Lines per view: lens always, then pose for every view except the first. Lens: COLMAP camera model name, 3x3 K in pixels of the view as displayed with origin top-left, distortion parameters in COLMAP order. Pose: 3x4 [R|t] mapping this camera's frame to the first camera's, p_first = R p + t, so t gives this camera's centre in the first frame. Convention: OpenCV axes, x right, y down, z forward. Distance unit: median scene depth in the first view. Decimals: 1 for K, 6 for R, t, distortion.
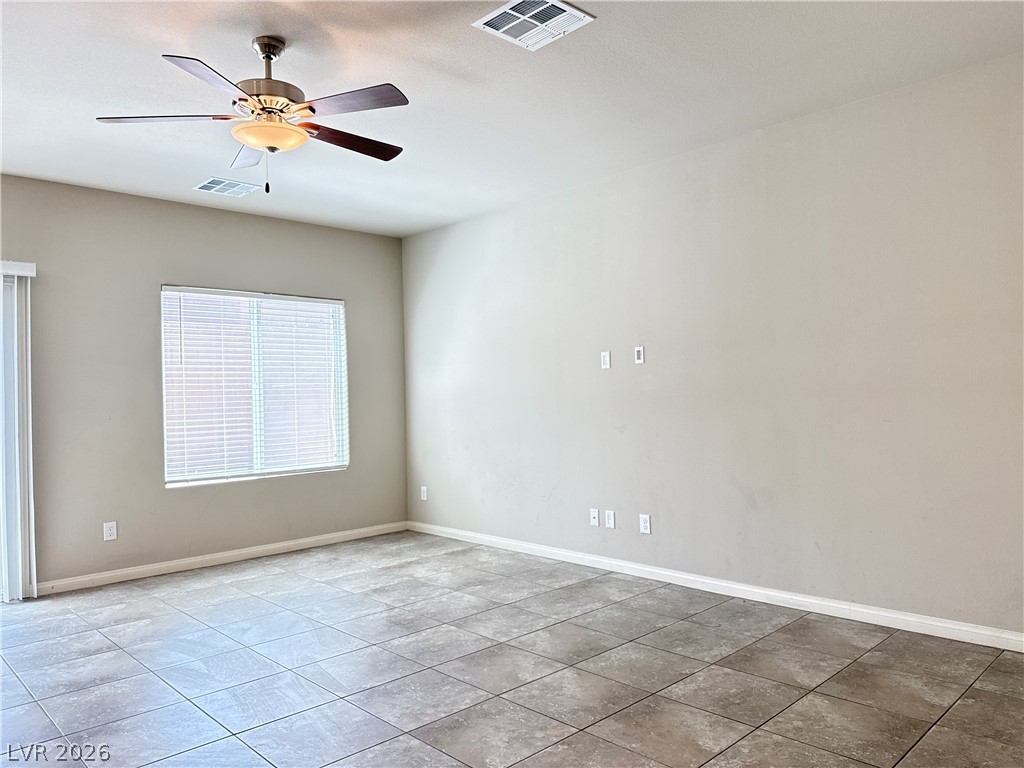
lens RADIAL K [[724.3, 0, 514.6], [0, 724.3, 381.6], [0, 0, 1]] dist [0.030378, -0.049029]
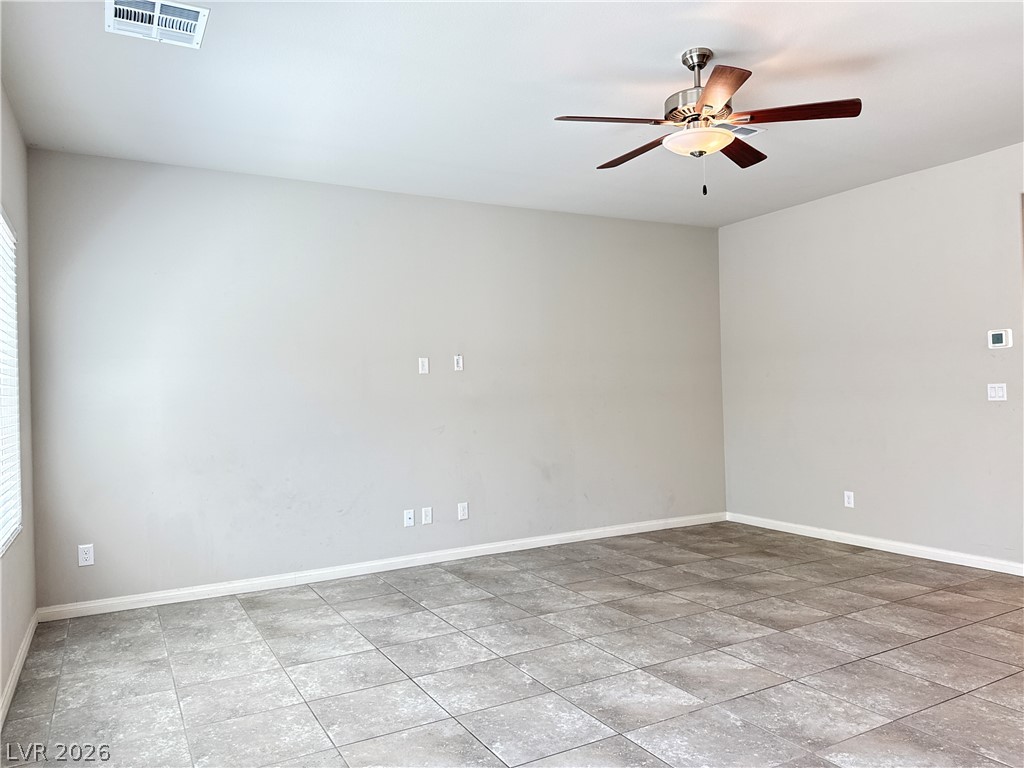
lens RADIAL K [[724.3, 0, 504.5], [0, 724.3, 379.7], [0, 0, 1]] dist [0.030378, -0.049029]
pose [[0.276086, 0.030813, 0.960639, -1.124627], [0.007226, 0.999391, -0.034133, 0.036112], [-0.961106, 0.016365, 0.275695, 0.773852]]
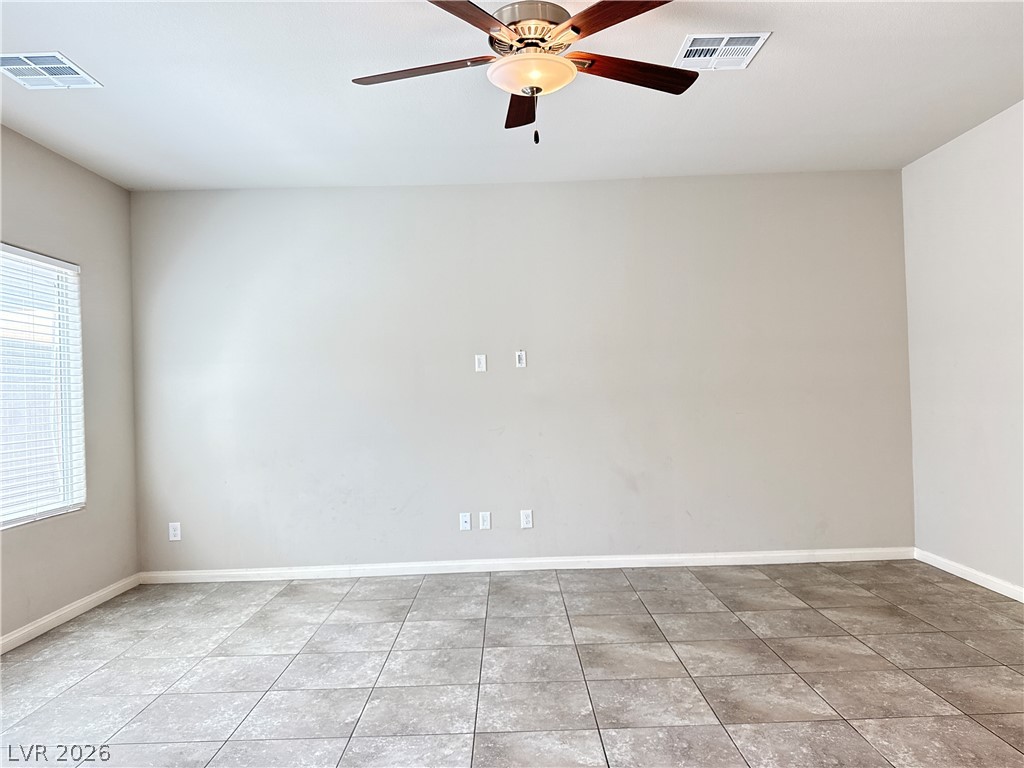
lens RADIAL K [[724.3, 0, 509.9], [0, 724.3, 373.0], [0, 0, 1]] dist [0.030378, -0.049029]
pose [[0.696790, 0.021850, 0.716942, -0.743156], [0.004130, 0.999397, -0.034472, 0.025189], [-0.717263, 0.026980, 0.696280, 0.348862]]
